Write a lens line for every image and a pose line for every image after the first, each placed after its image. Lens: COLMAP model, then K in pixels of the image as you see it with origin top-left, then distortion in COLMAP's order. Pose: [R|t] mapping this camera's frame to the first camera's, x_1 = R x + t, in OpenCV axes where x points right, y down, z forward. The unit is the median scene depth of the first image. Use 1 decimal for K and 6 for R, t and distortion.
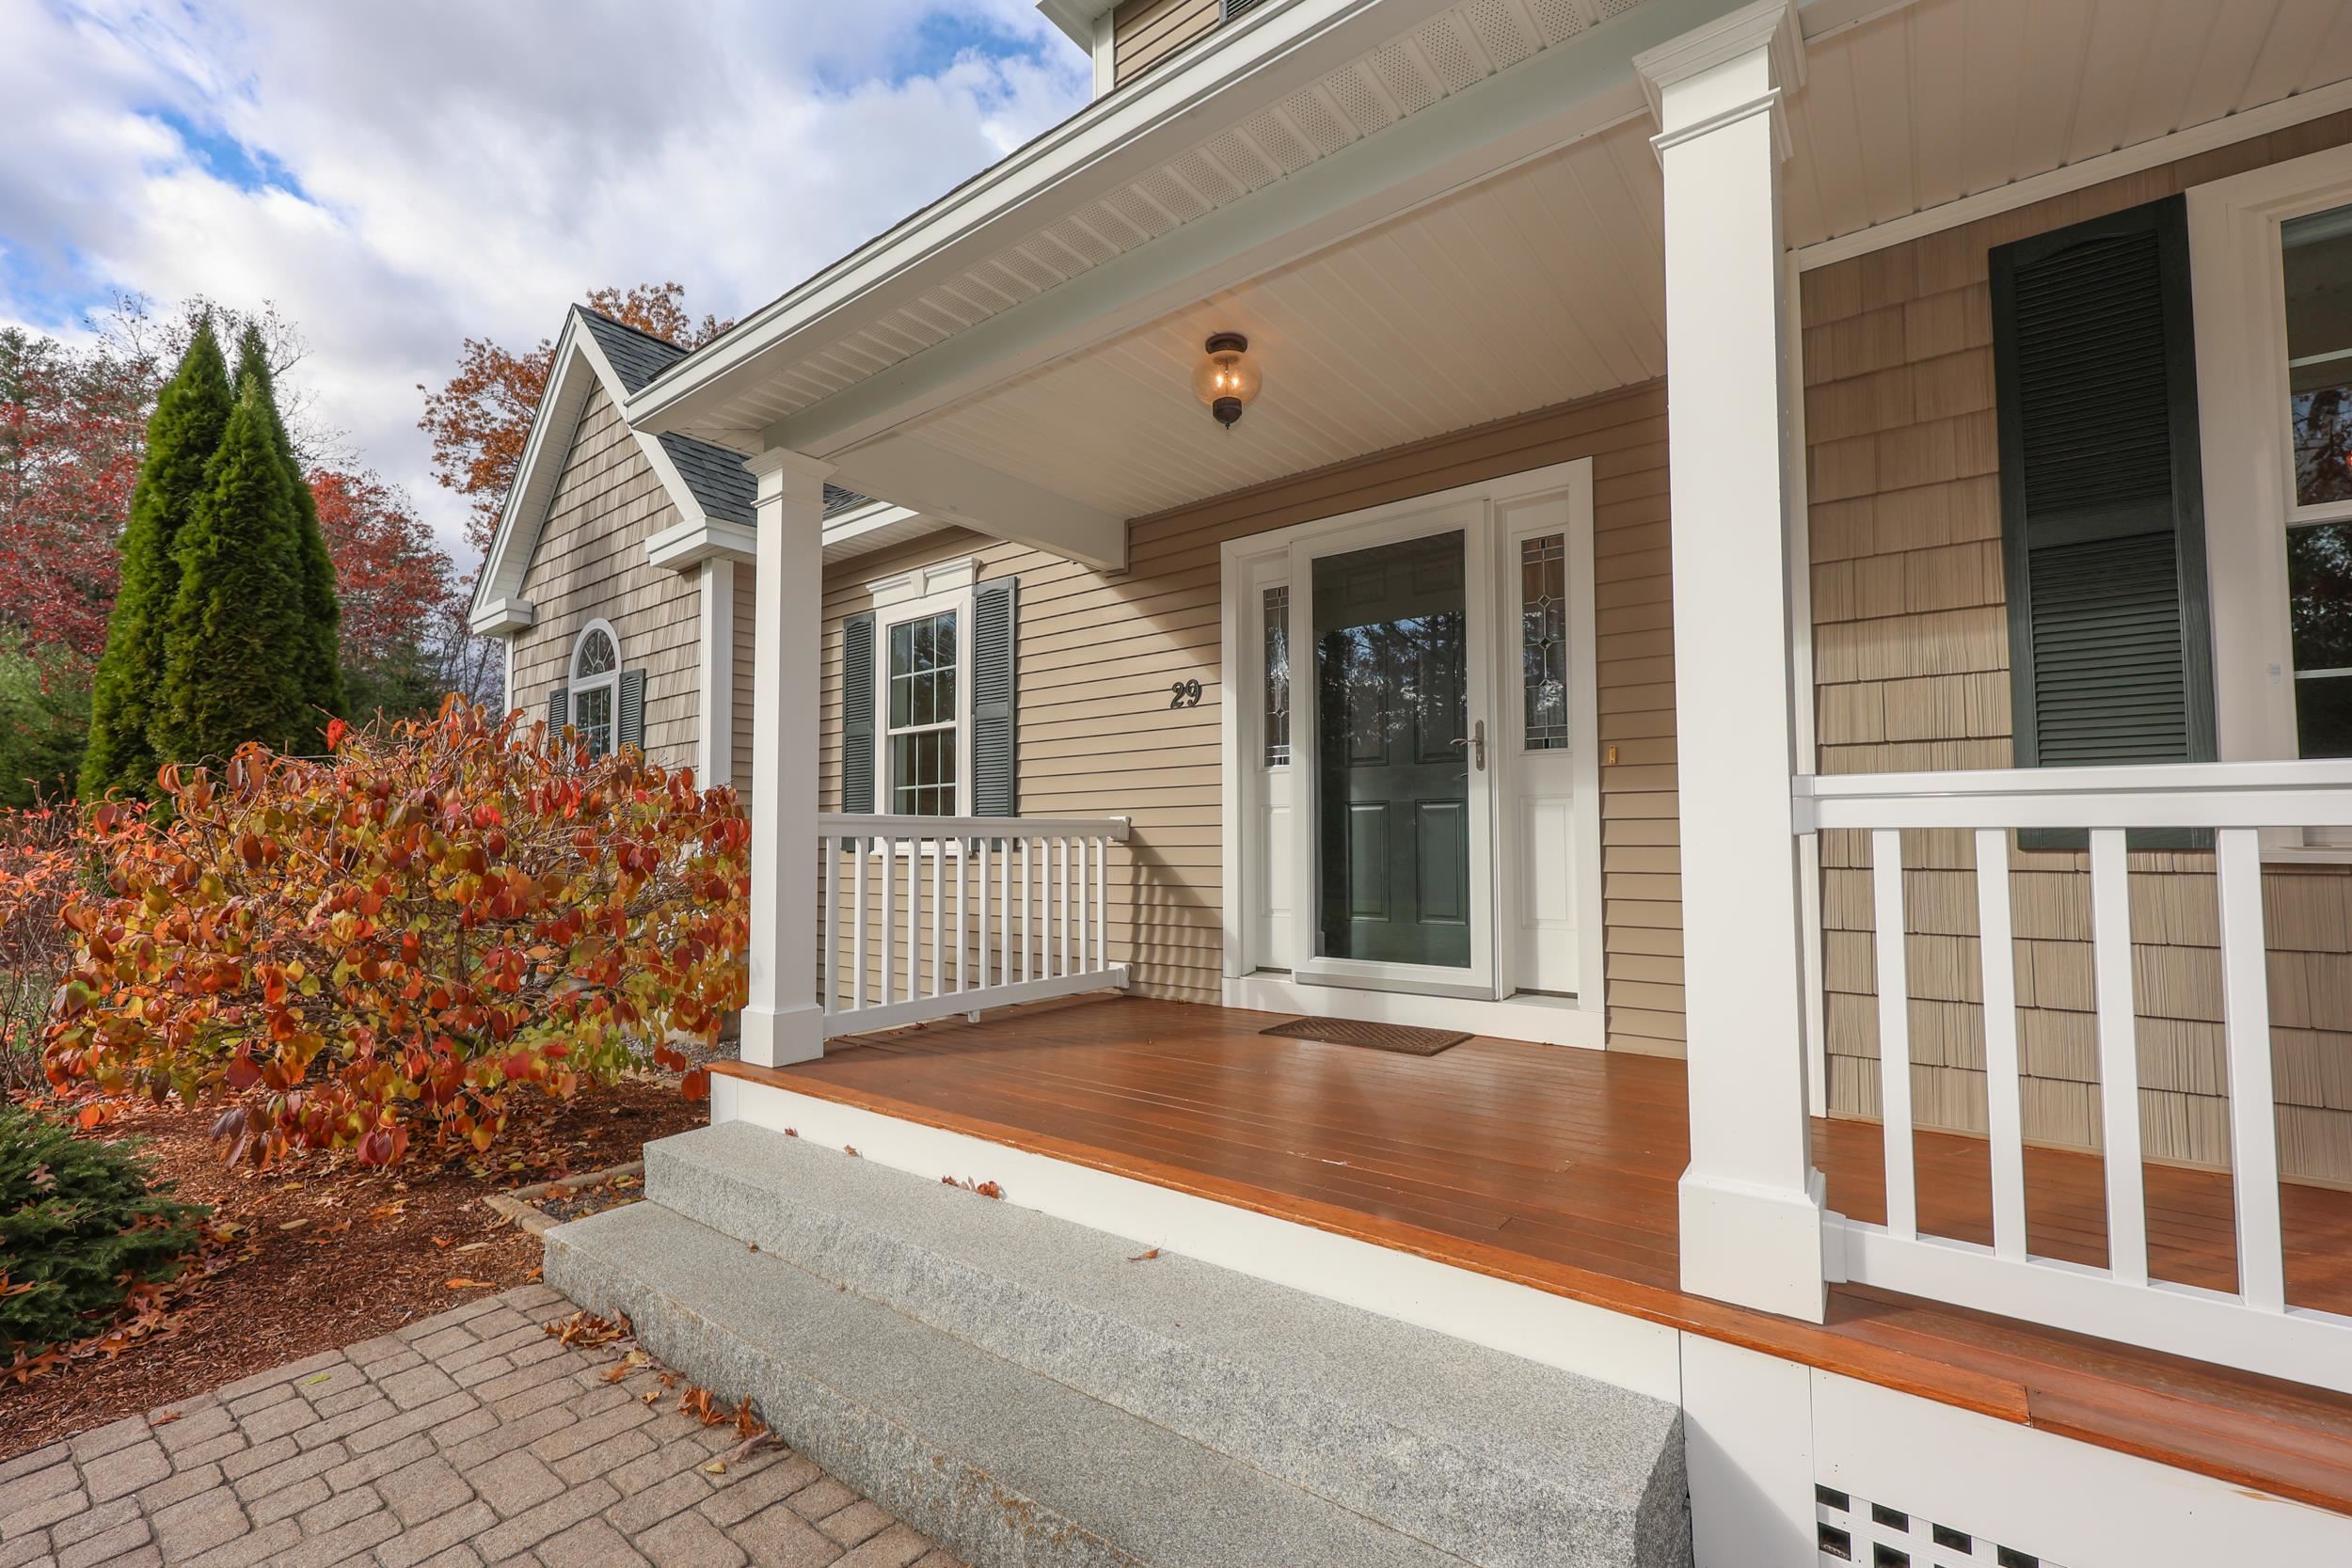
lens RADIAL K [[958.5, 0, 1167.8], [0, 958.5, 790.3], [0, 0, 1]] dist [0.000145, 0.000385]
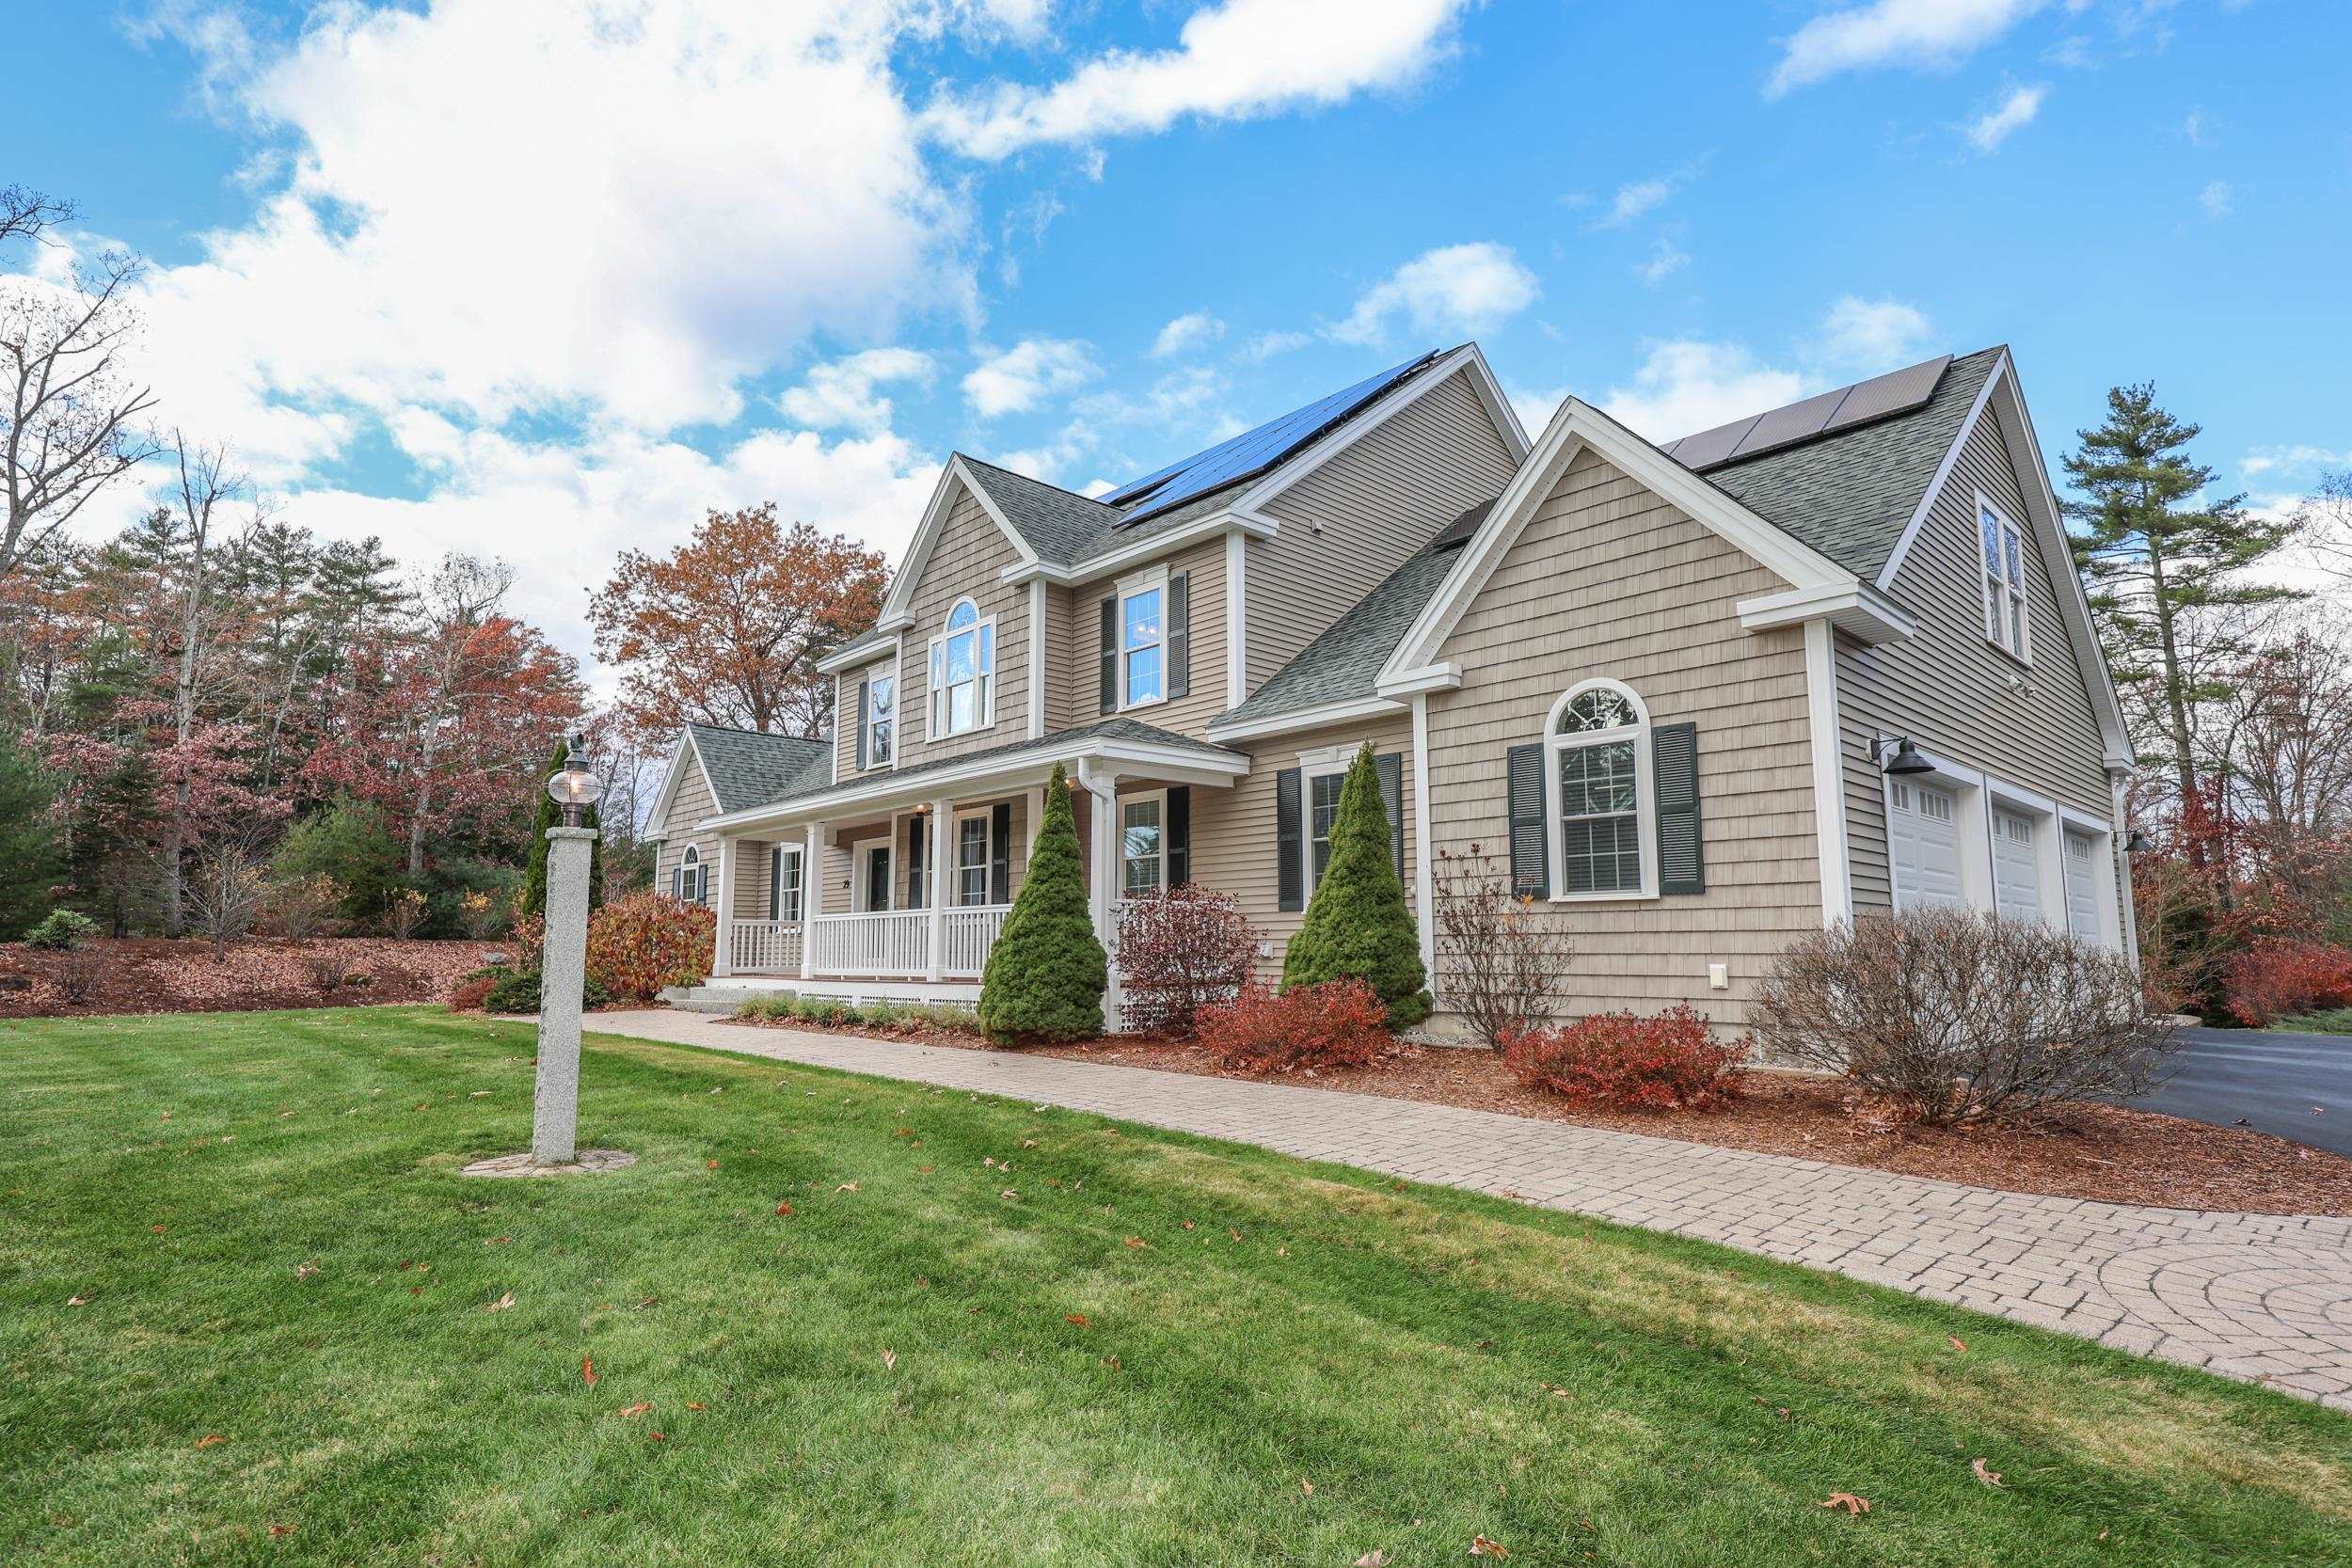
lens RADIAL K [[1195.3, 0, 1176.0], [0, 1195.3, 784.0], [0, 0, 1]] dist [-0.001735, -0.000356]
pose [[0.985961, -0.015977, -0.166211, 0.270081], [0.001049, 0.995985, -0.089518, -0.010538], [0.166974, 0.088087, 0.982019, -0.430742]]
